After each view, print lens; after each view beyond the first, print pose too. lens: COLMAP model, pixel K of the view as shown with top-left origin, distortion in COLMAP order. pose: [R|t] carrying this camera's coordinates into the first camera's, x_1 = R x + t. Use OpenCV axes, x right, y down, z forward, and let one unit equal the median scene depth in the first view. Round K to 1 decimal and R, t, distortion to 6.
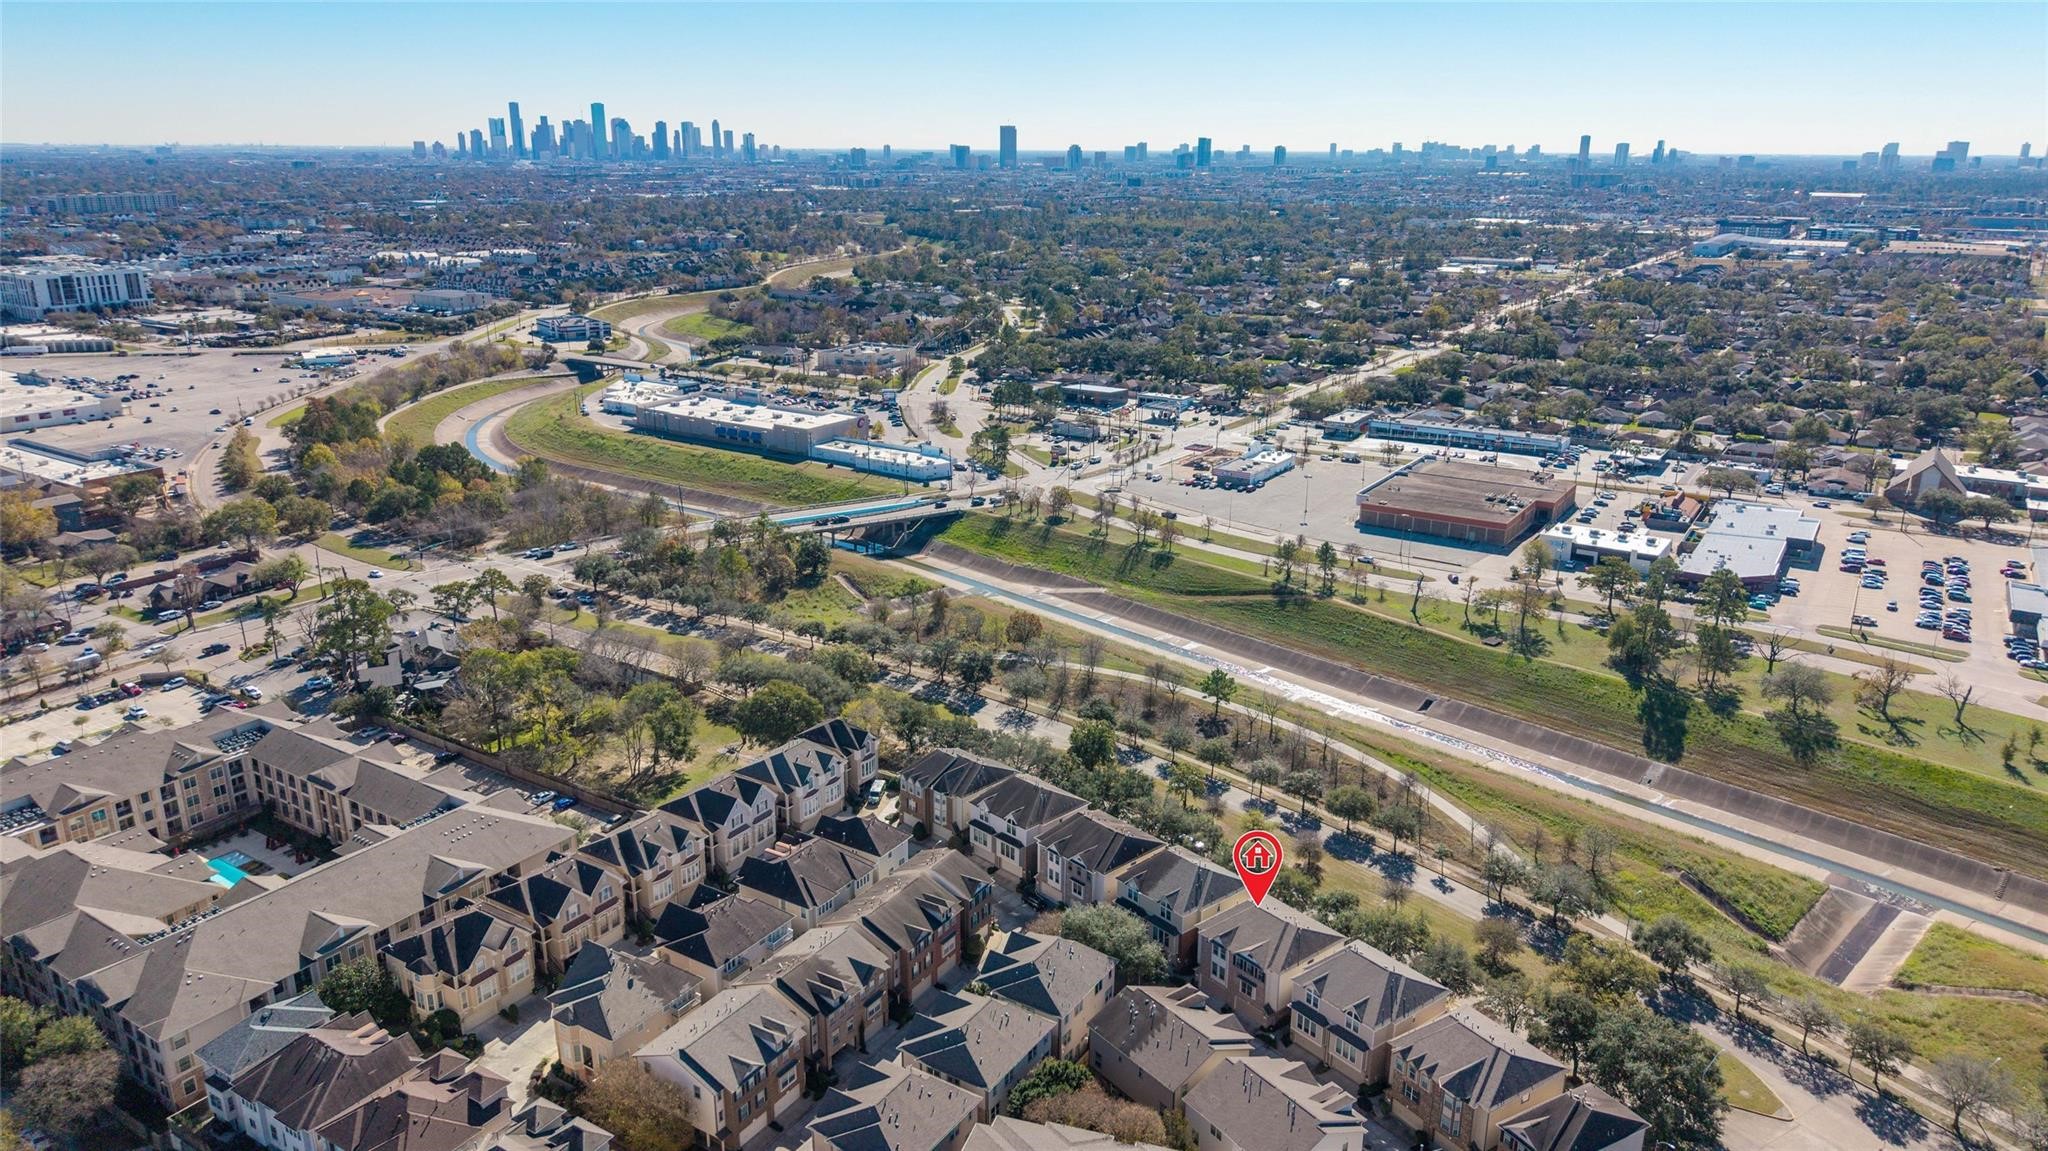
lens RADIAL K [[1339.7, 0, 1023.6], [0, 1339.7, 574.9], [0, 0, 1]] dist [0.004777, -0.000670]
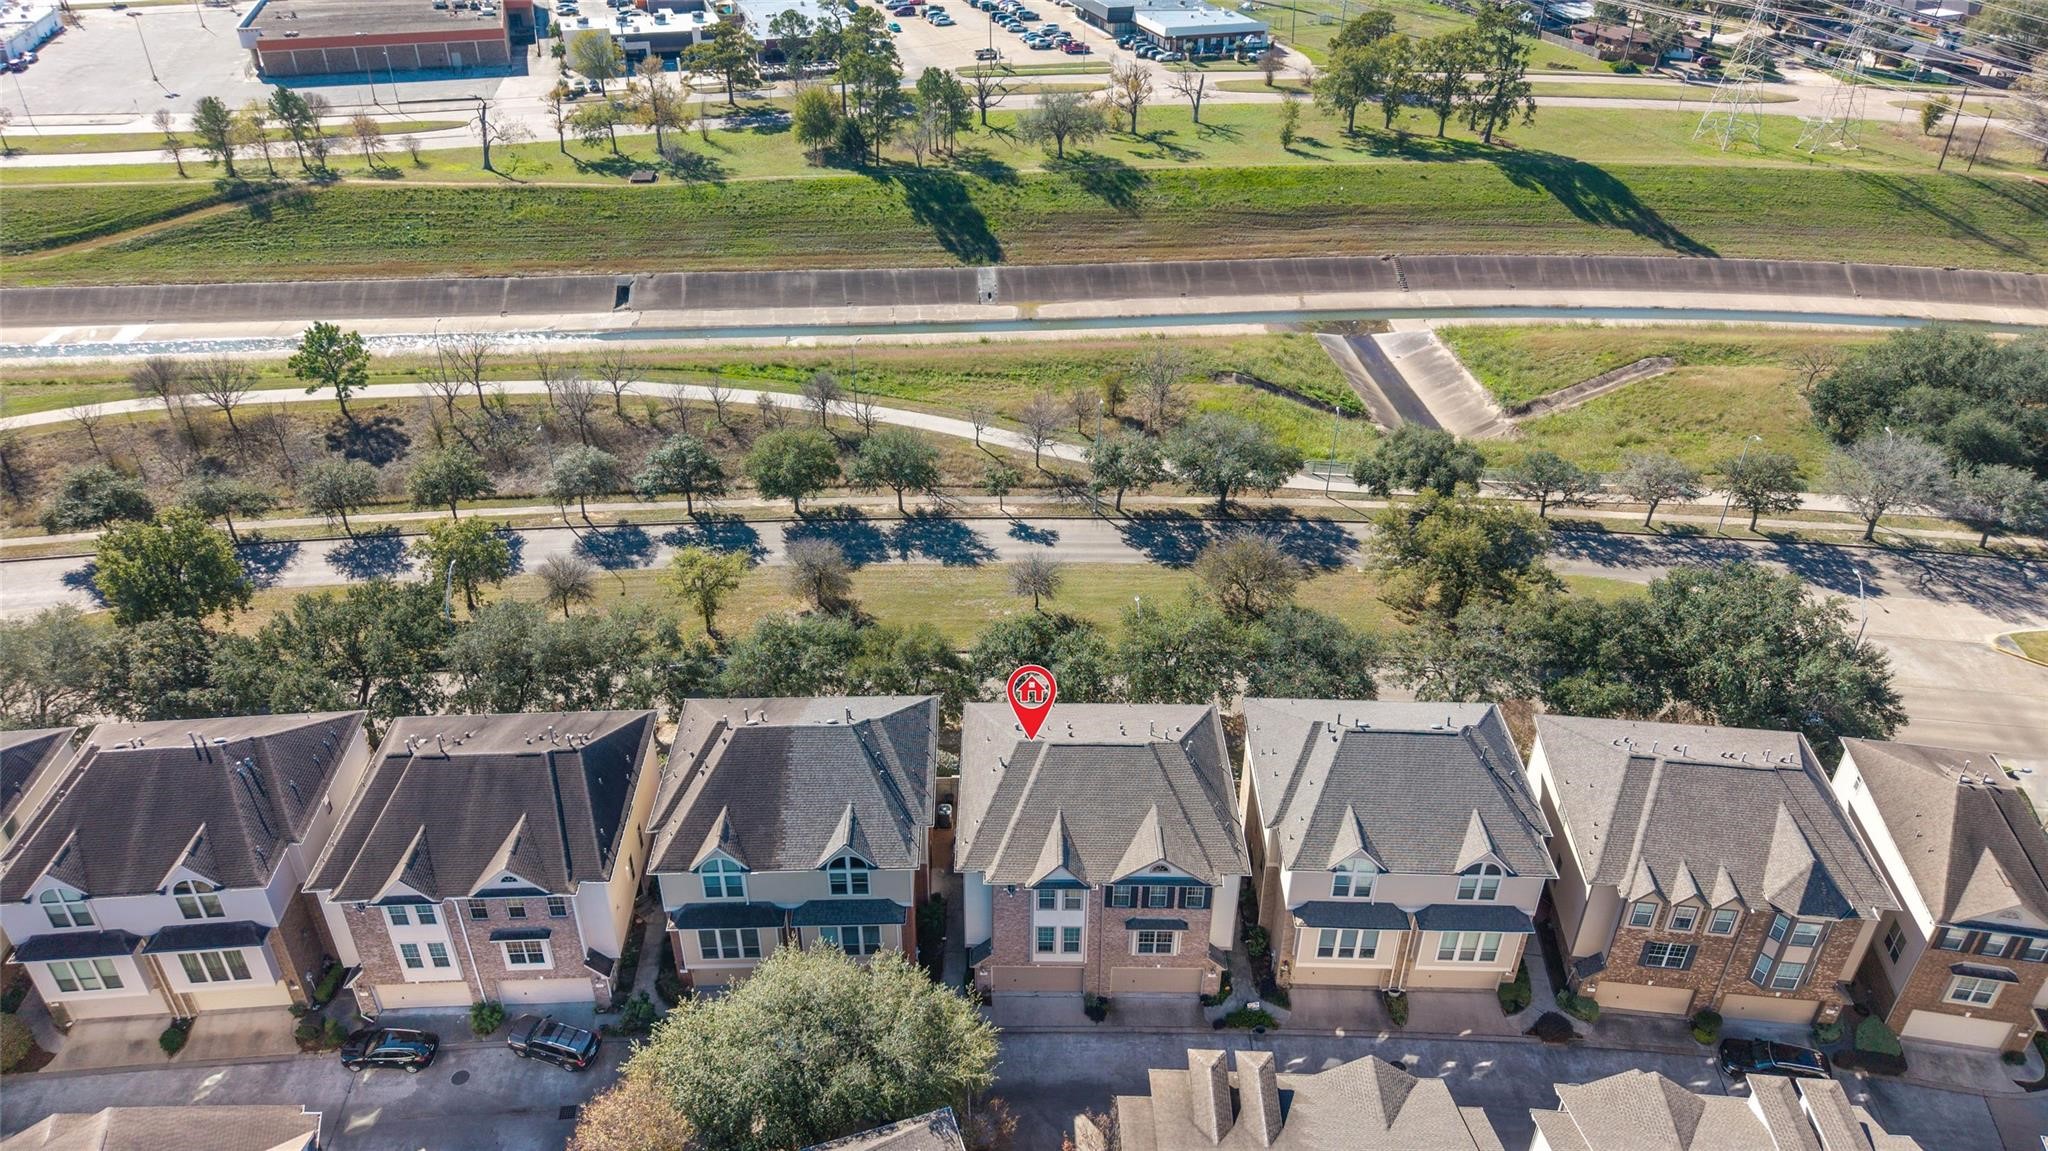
lens RADIAL K [[1339.7, 0, 1023.5], [0, 1339.7, 580.4], [0, 0, 1]] dist [0.004777, -0.000670]
pose [[0.624928, -0.423126, 0.656072, -0.051227], [0.224182, 0.902251, 0.368356, 0.033447], [-0.747802, -0.083116, 0.658699, 0.502500]]
